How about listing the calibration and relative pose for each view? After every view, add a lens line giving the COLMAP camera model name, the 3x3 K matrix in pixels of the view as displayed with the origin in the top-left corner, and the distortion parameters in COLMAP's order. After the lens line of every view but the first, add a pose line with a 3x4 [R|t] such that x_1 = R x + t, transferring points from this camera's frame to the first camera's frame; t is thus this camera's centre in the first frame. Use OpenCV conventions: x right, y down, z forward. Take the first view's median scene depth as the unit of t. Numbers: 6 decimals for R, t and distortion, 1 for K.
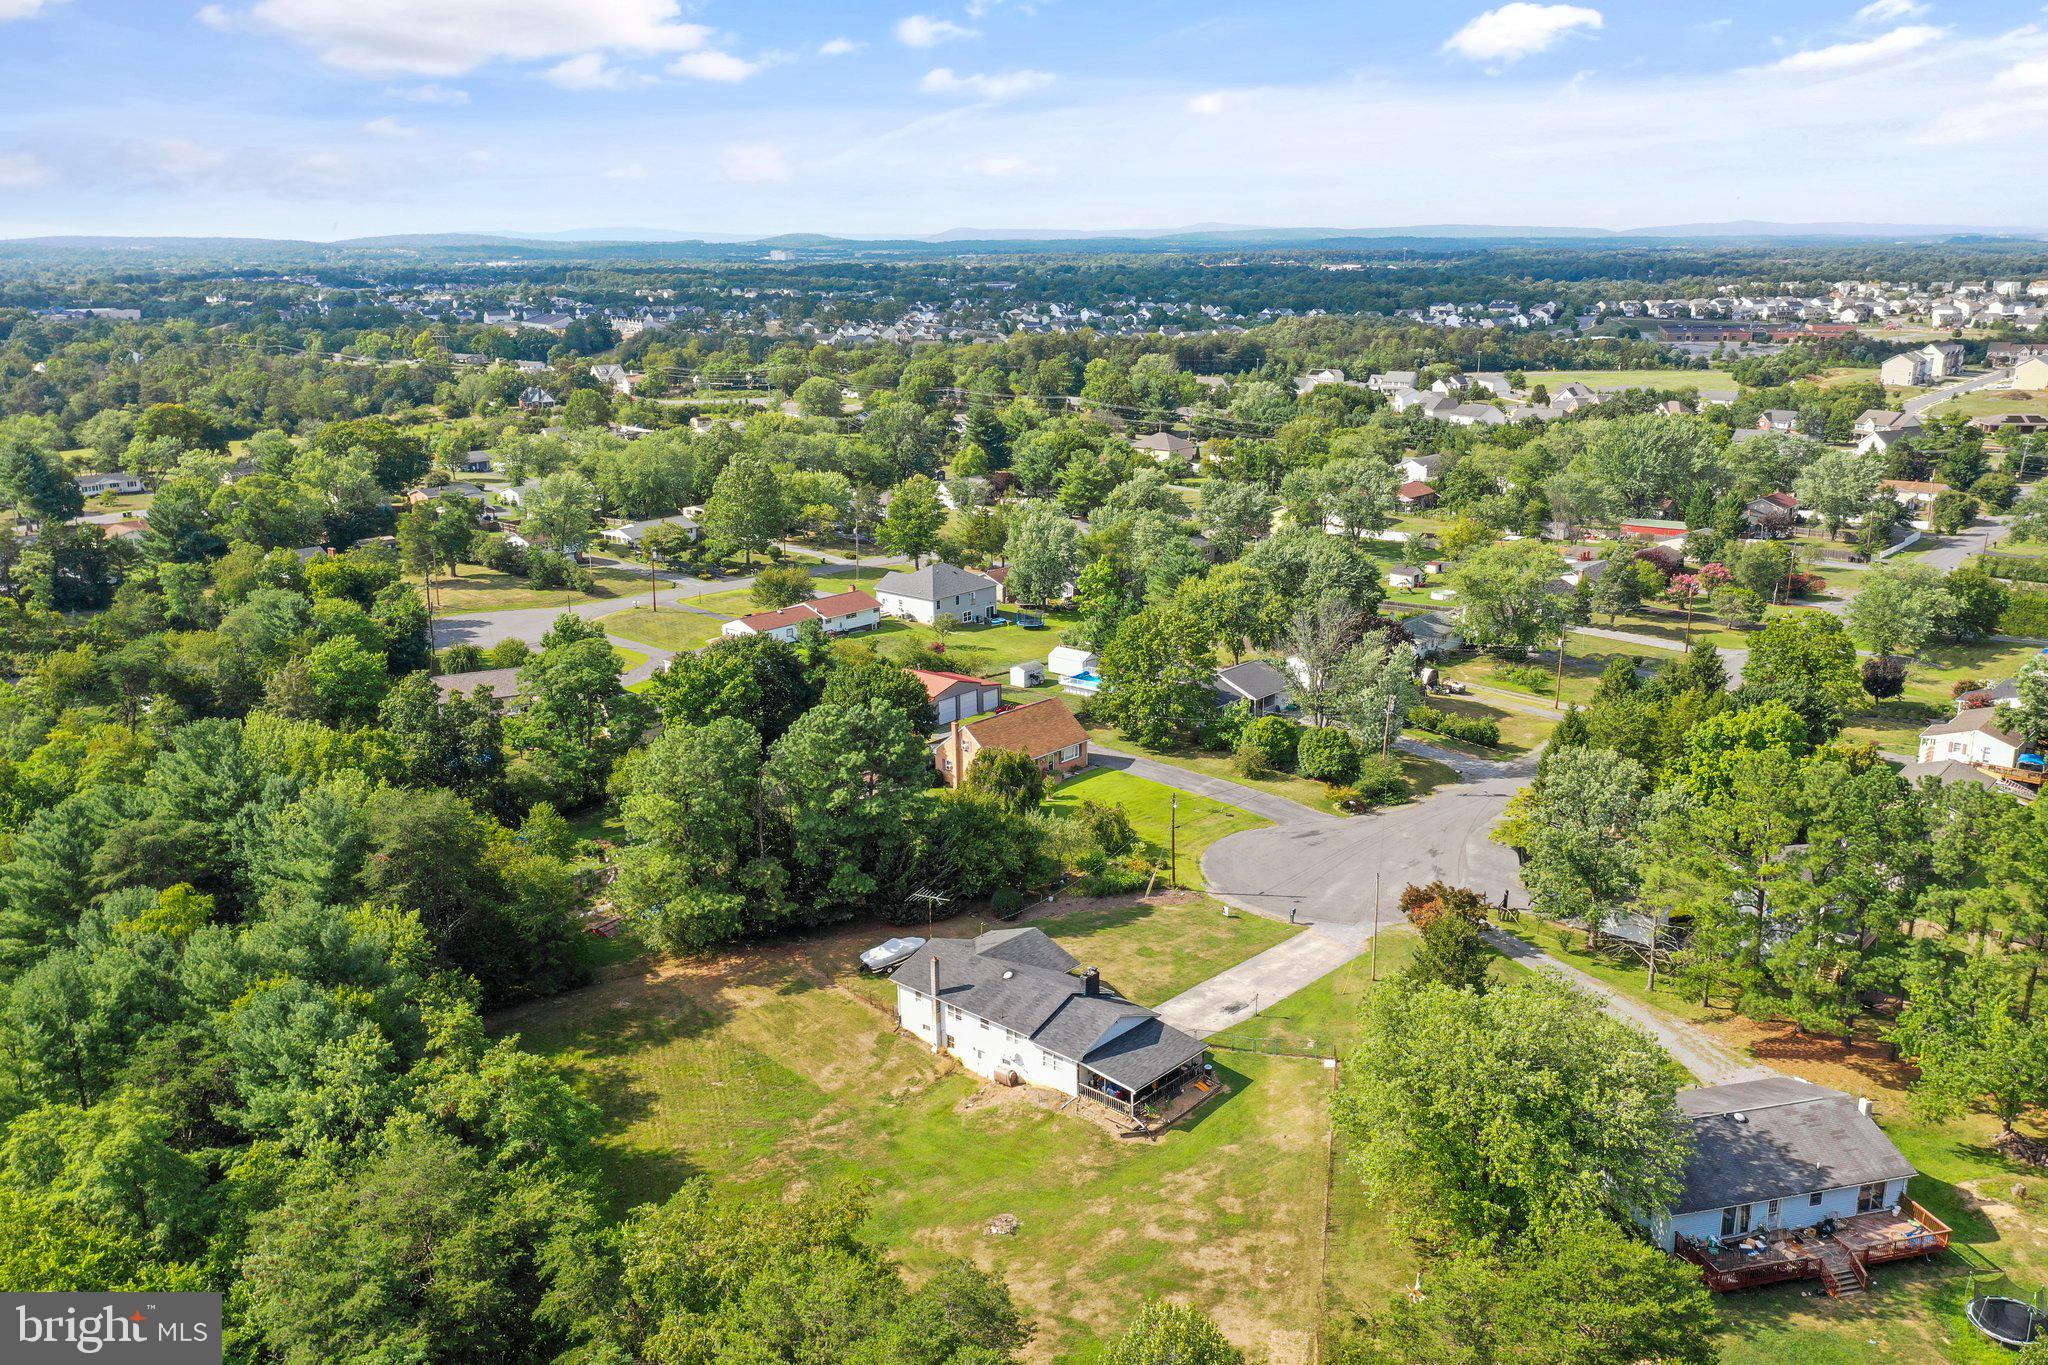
lens RADIAL K [[1625.2, 0, 1024.0], [0, 1625.2, 682.5], [0, 0, 1]] dist [0.009928, 0.009019]
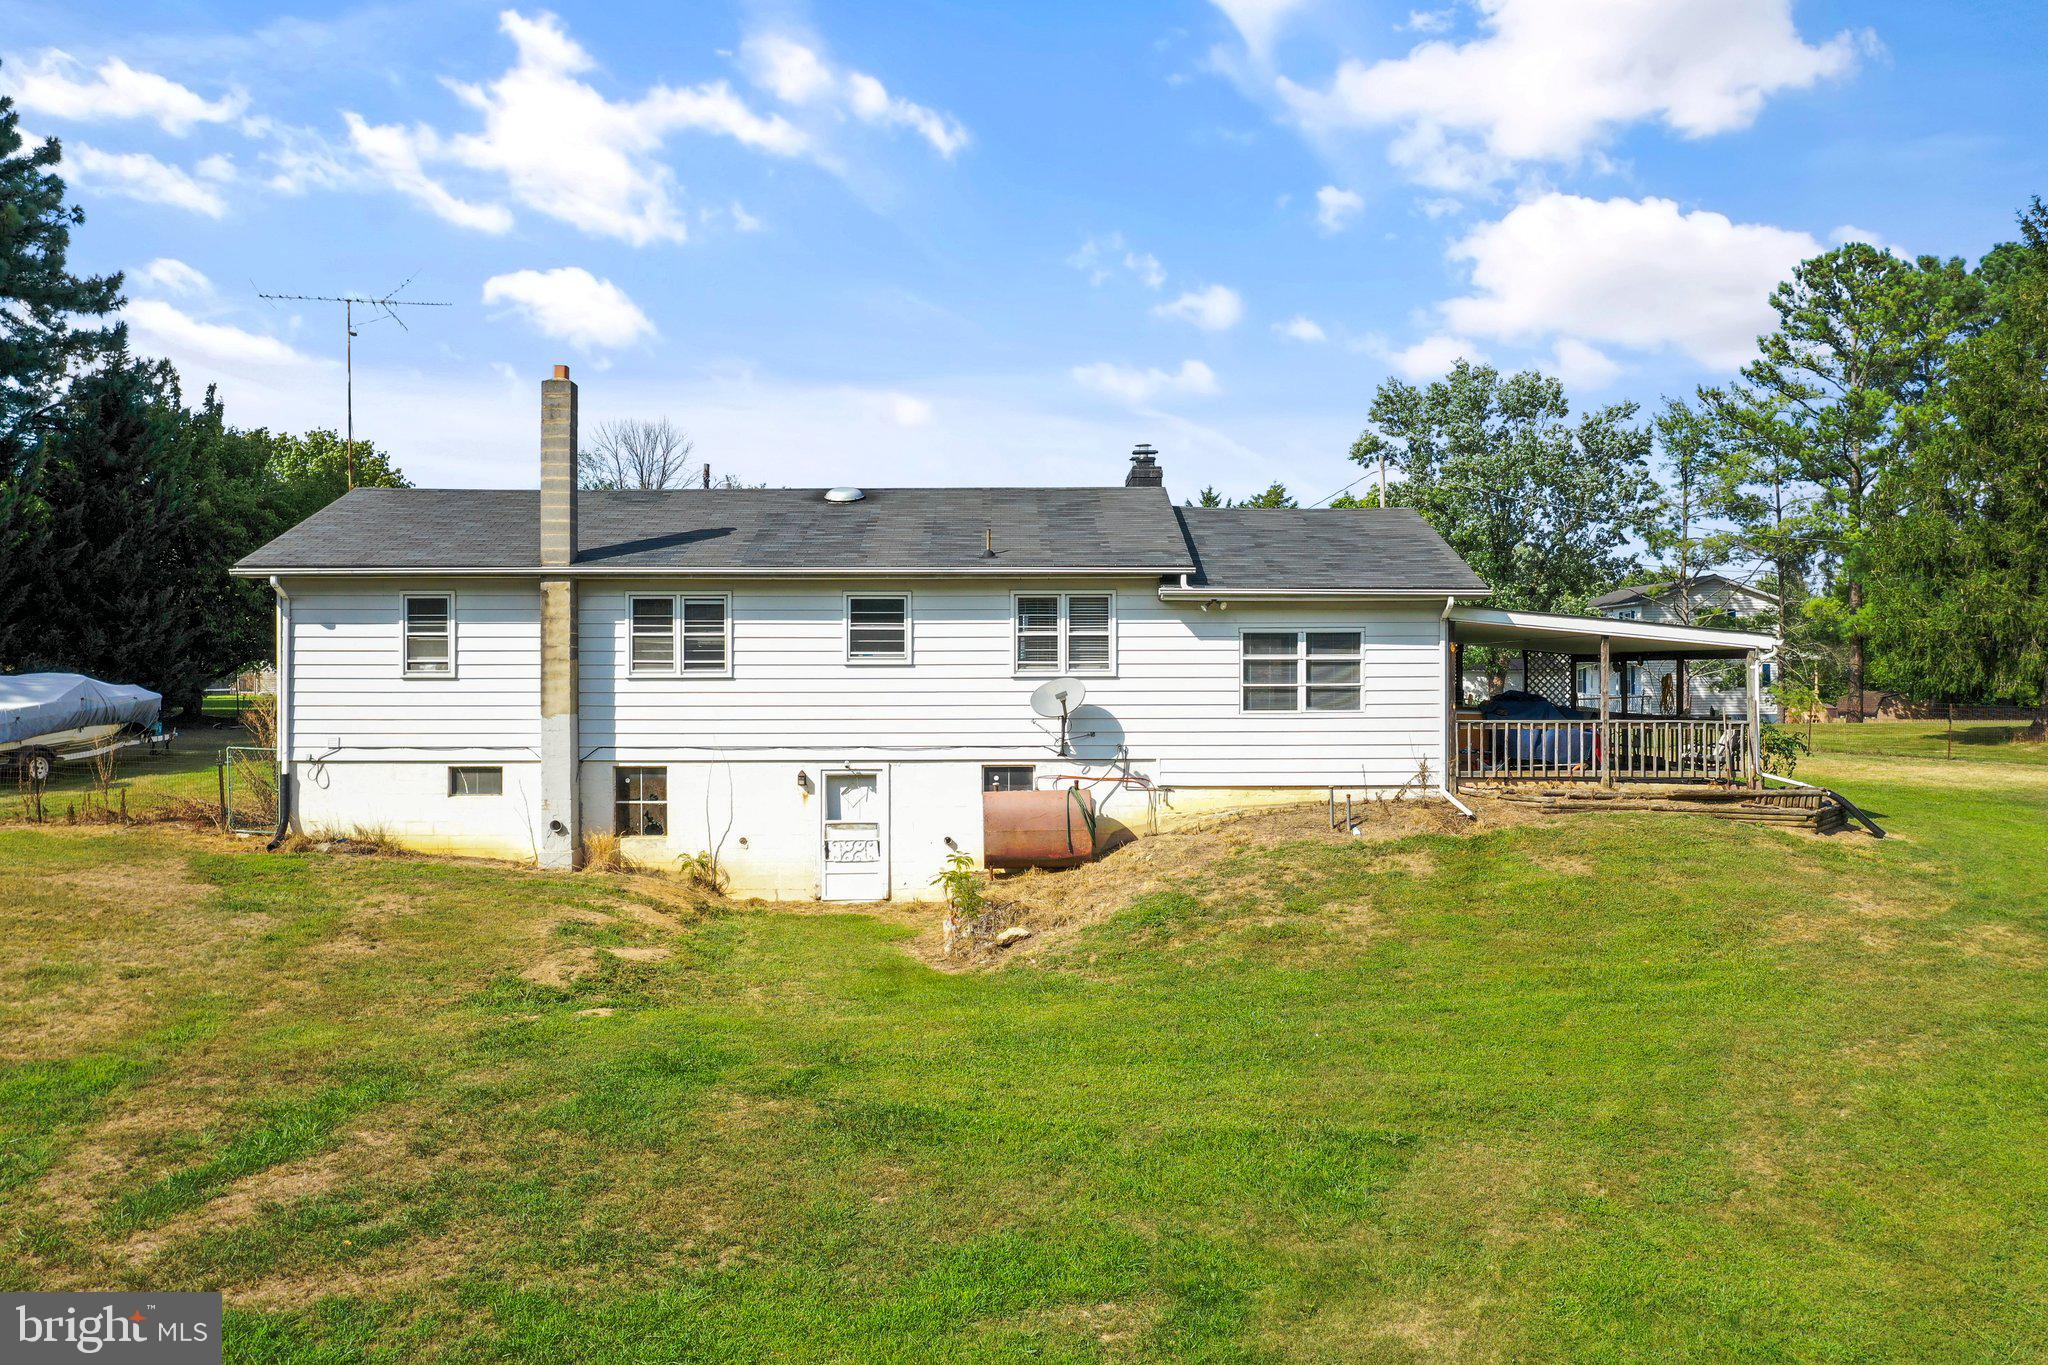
lens RADIAL K [[1629.0, 0, 1037.0], [0, 1629.0, 691.3], [0, 0, 1]] dist [0.003315, 0.008723]
pose [[0.728273, 0.007030, 0.685251, -0.136361], [0.174453, 0.965102, -0.195307, 0.231070], [-0.662710, 0.261781, 0.701631, 0.736292]]
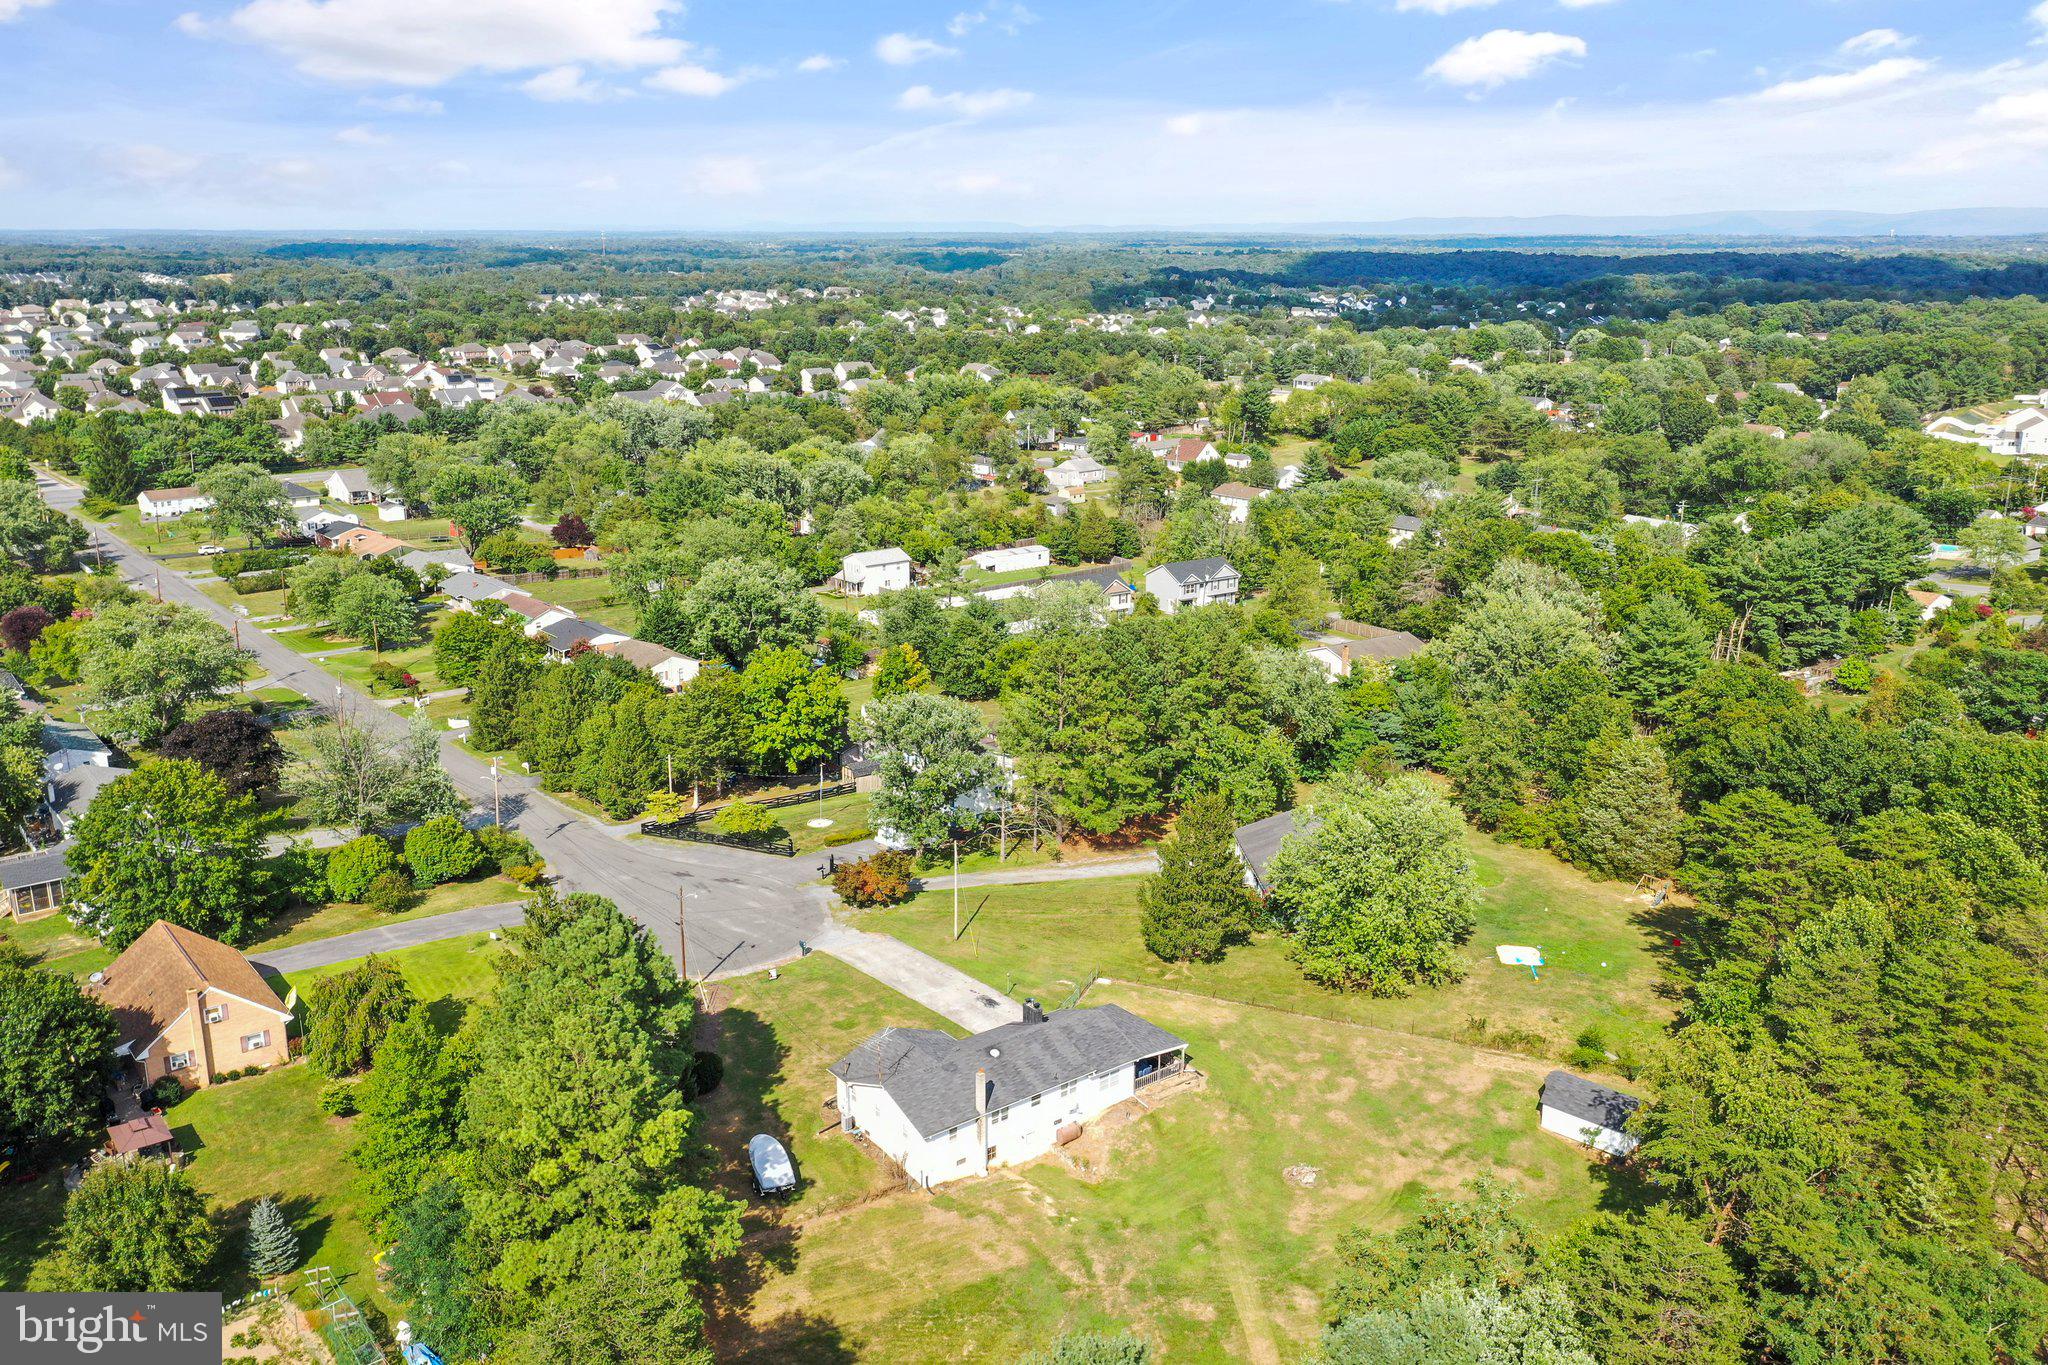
lens RADIAL K [[1649.3, 0, 1023.1], [0, 1649.3, 756.8], [0, 0, 1]] dist [0.033447, 0.002938]
pose [[0.164061, -0.285884, 0.944116, -0.754605], [0.251150, 0.937650, 0.240283, -0.177549], [-0.953943, 0.197694, 0.225632, 0.663508]]
